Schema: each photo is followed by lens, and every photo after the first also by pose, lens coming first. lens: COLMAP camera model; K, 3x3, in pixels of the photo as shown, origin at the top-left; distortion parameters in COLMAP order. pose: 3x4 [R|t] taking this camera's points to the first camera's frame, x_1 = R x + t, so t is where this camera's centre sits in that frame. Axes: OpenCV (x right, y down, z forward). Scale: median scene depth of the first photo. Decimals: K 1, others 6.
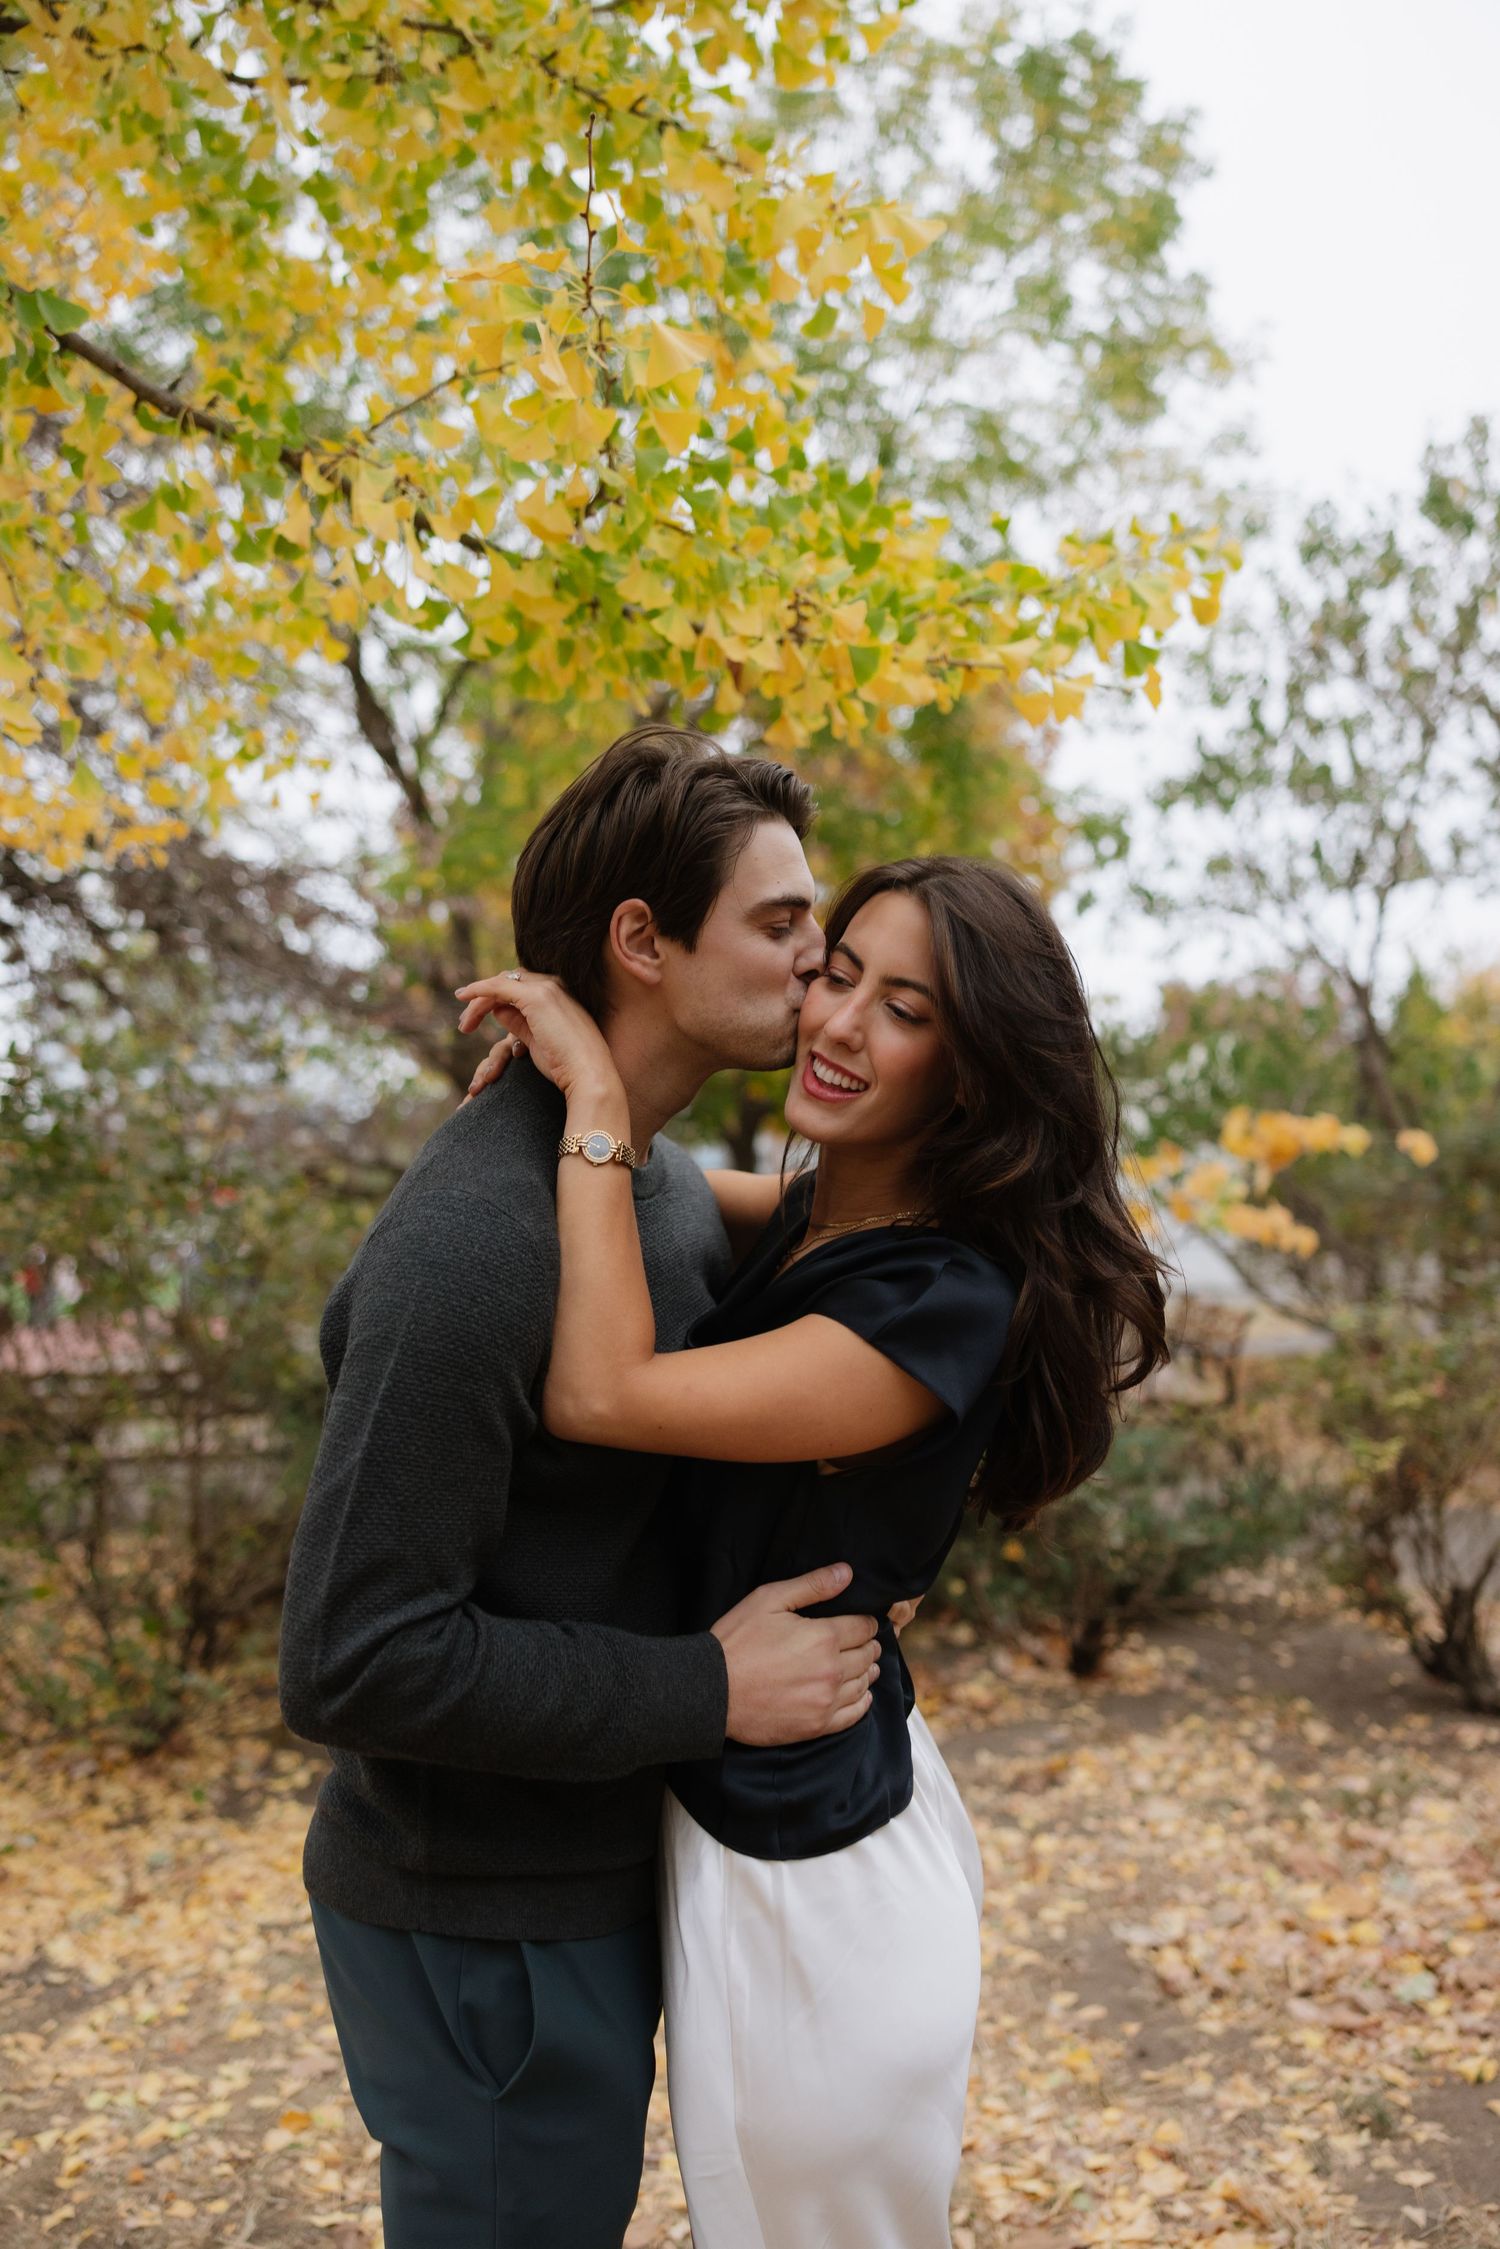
lens RADIAL K [[1786.0, 0, 752.1], [0, 1786.0, 1101.7], [0, 0, 1]] dist [0.003149, -0.000450]
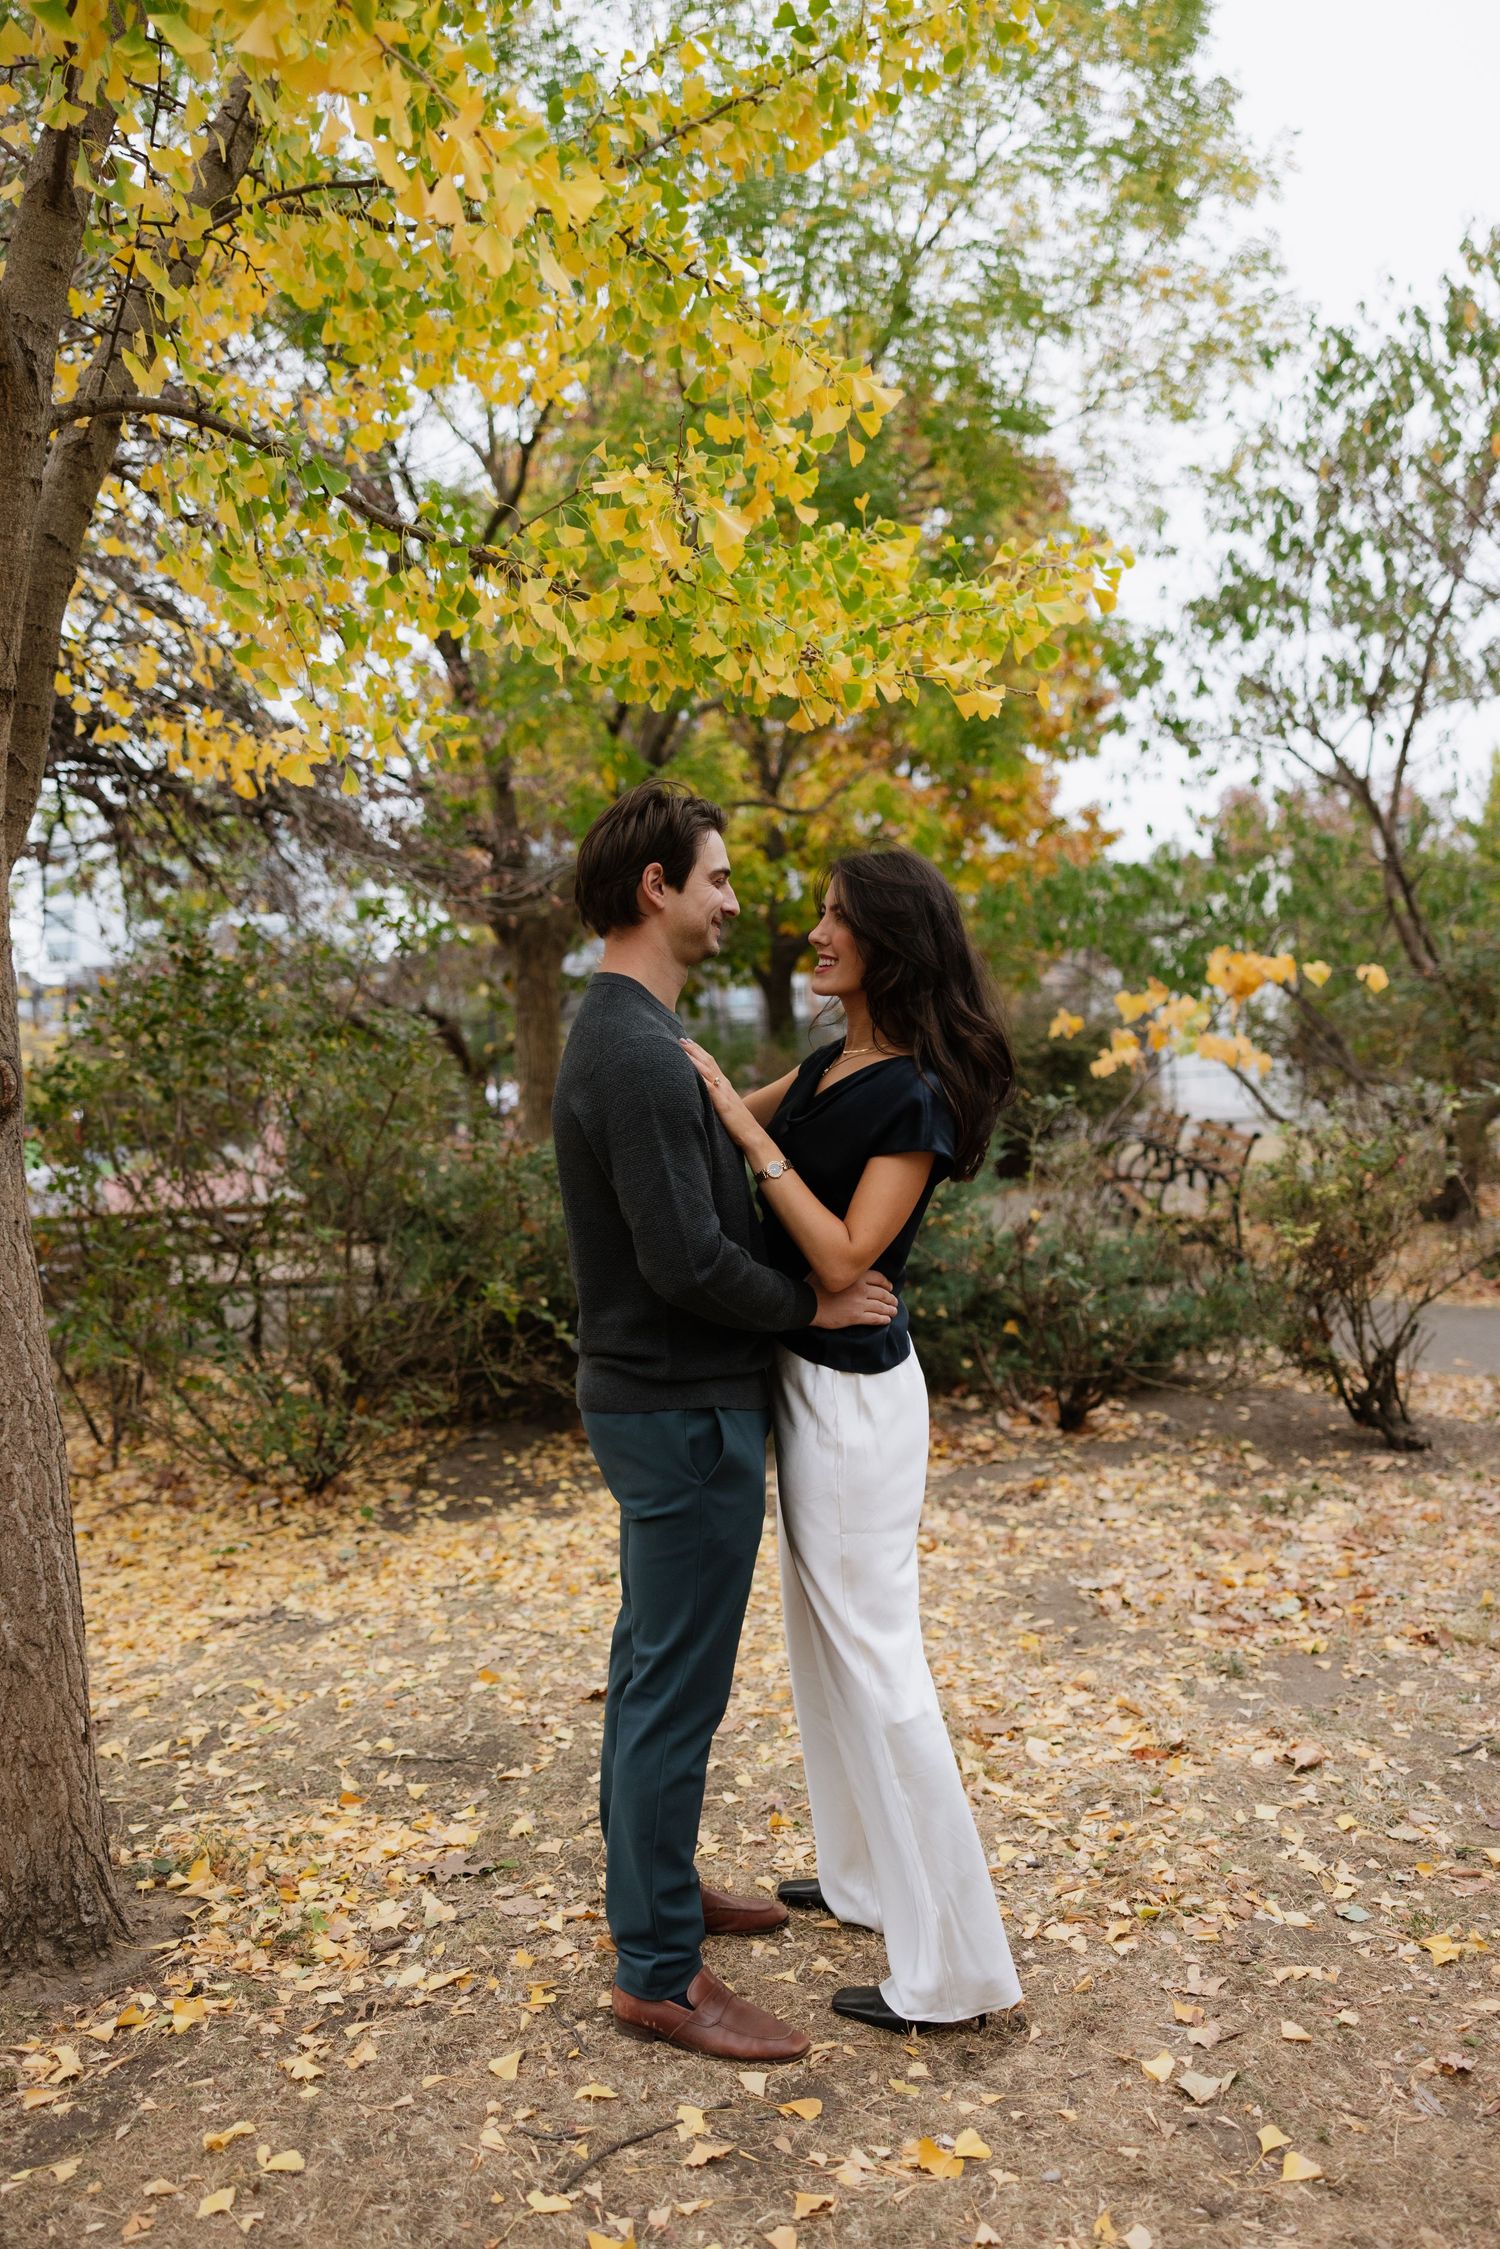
lens RADIAL K [[1821.9, 0, 695.0], [0, 1821.9, 1226.9], [0, 0, 1]] dist [0.001517, -0.000544]
pose [[0.998410, -0.020422, -0.052537, 0.000112], [0.028377, 0.987440, 0.155425, -0.013880], [0.048703, -0.156669, 0.986450, -0.241798]]
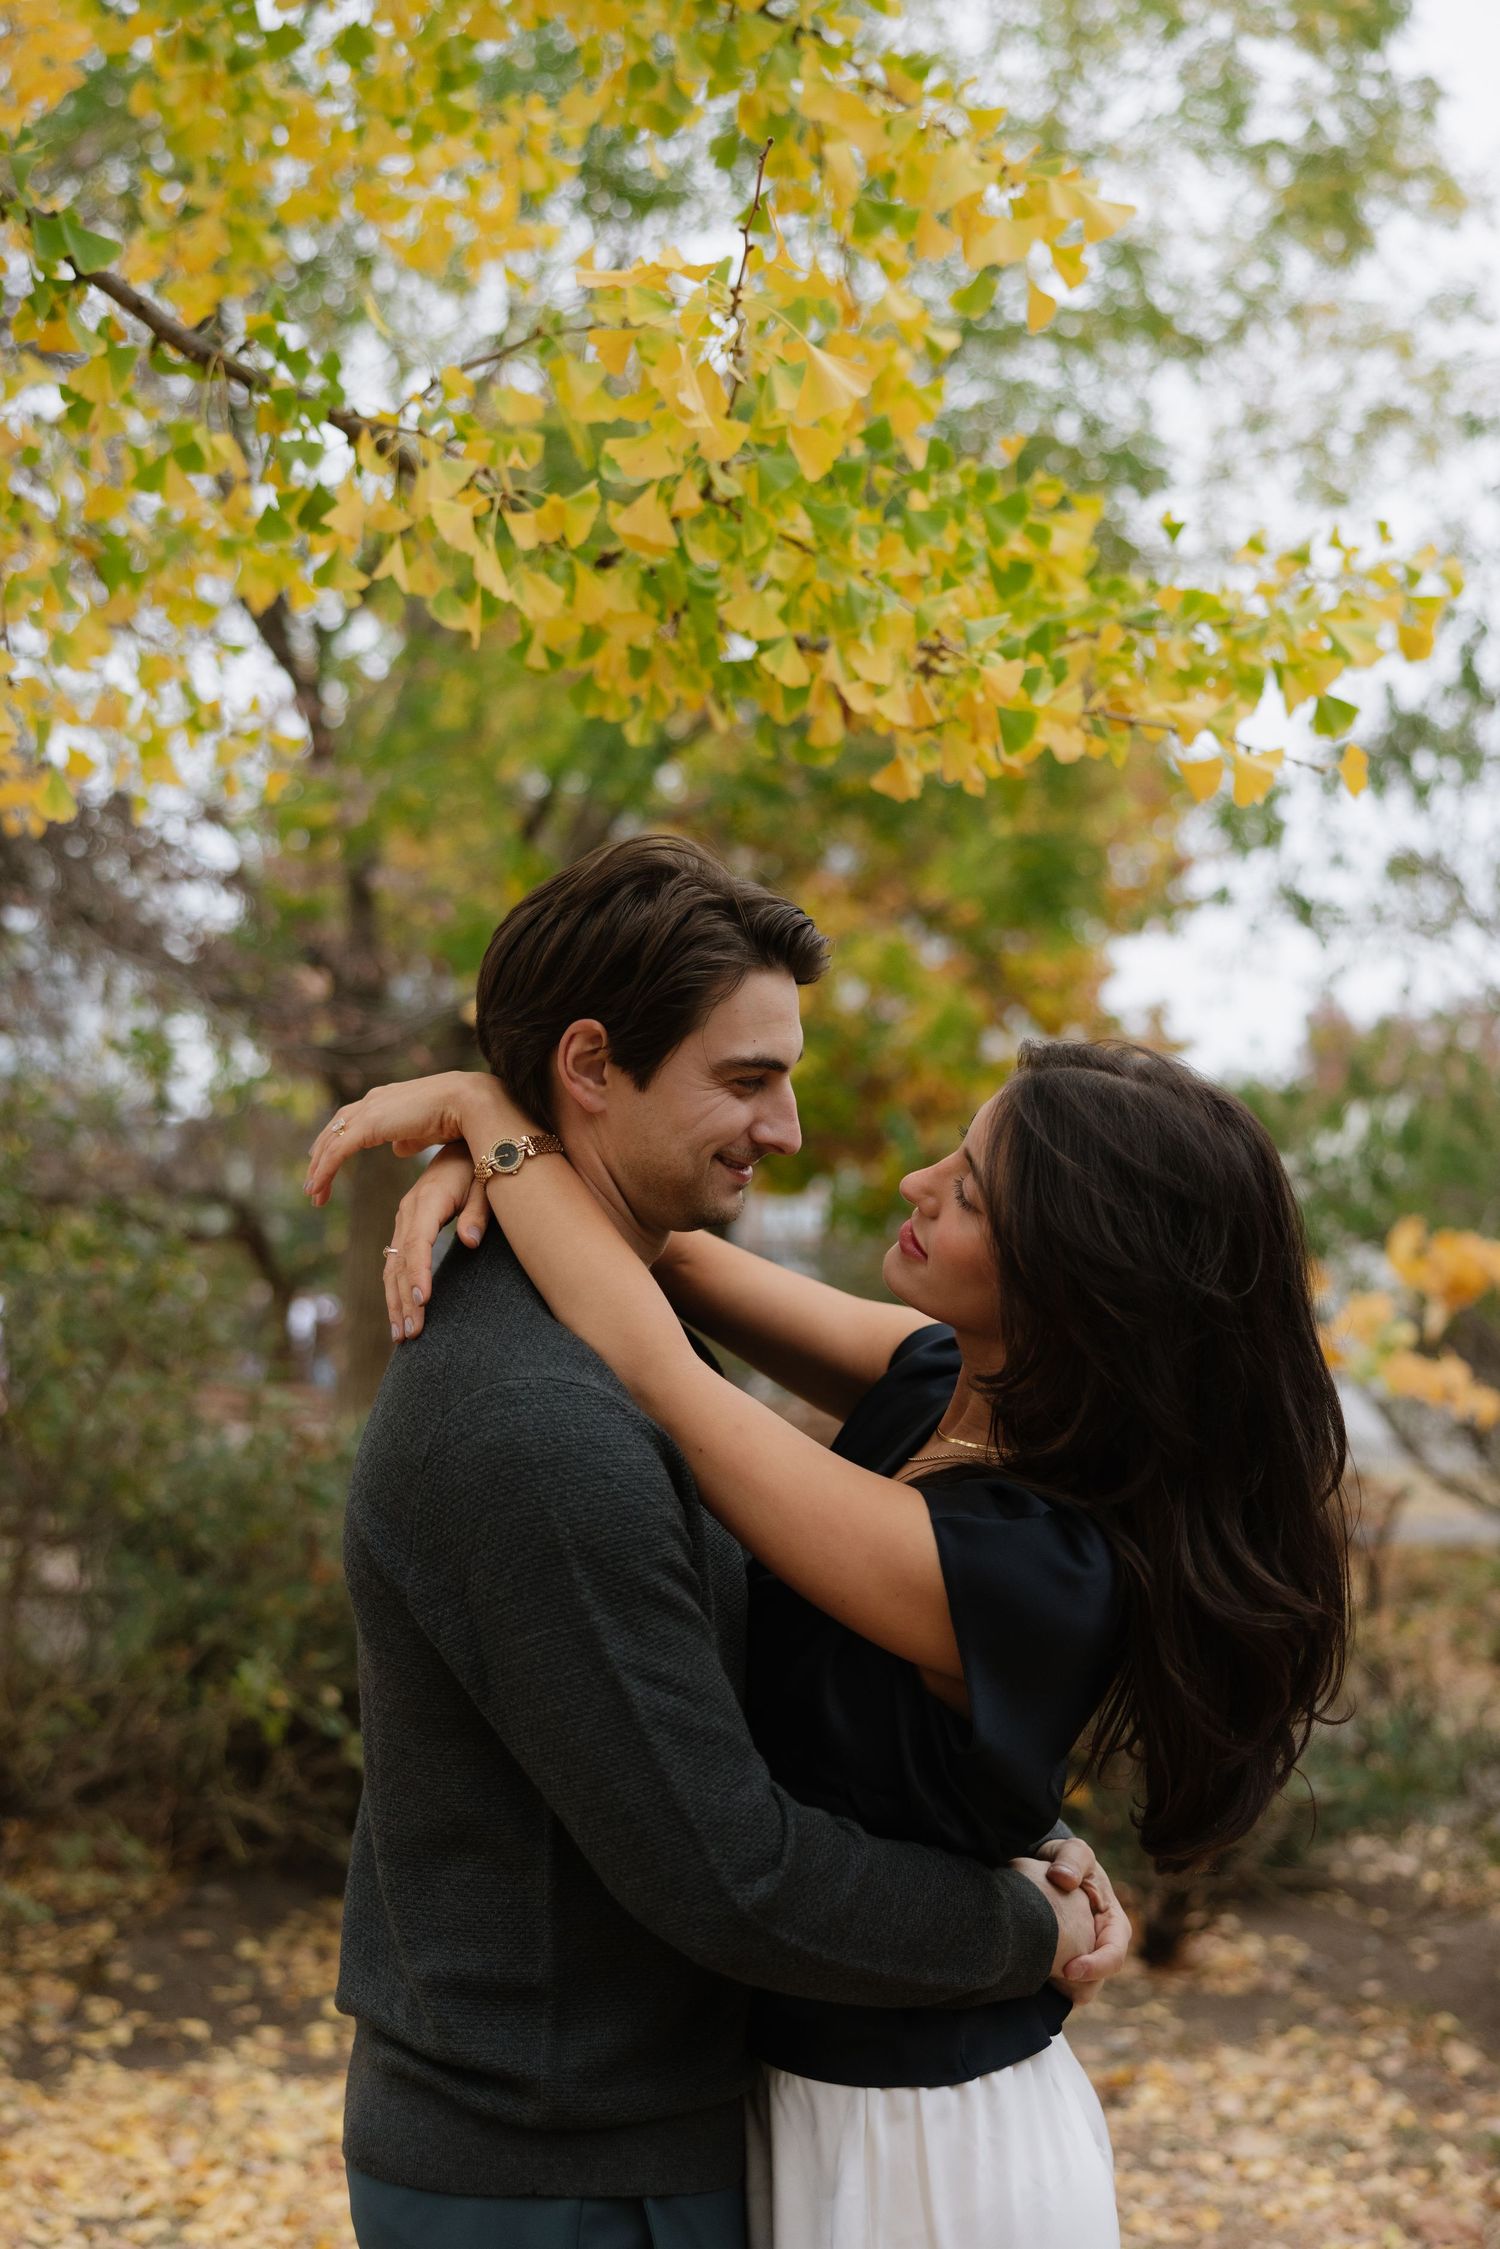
lens RADIAL K [[2507.0, 0, 753.5], [0, 2507.0, 1115.3], [0, 0, 1]] dist [-0.017053, 0.046368]
pose [[0.997713, 0.066938, 0.009373, -0.021550], [-0.066847, 0.997716, -0.009727, -0.016460], [-0.010002, 0.009078, 0.999909, -0.065050]]
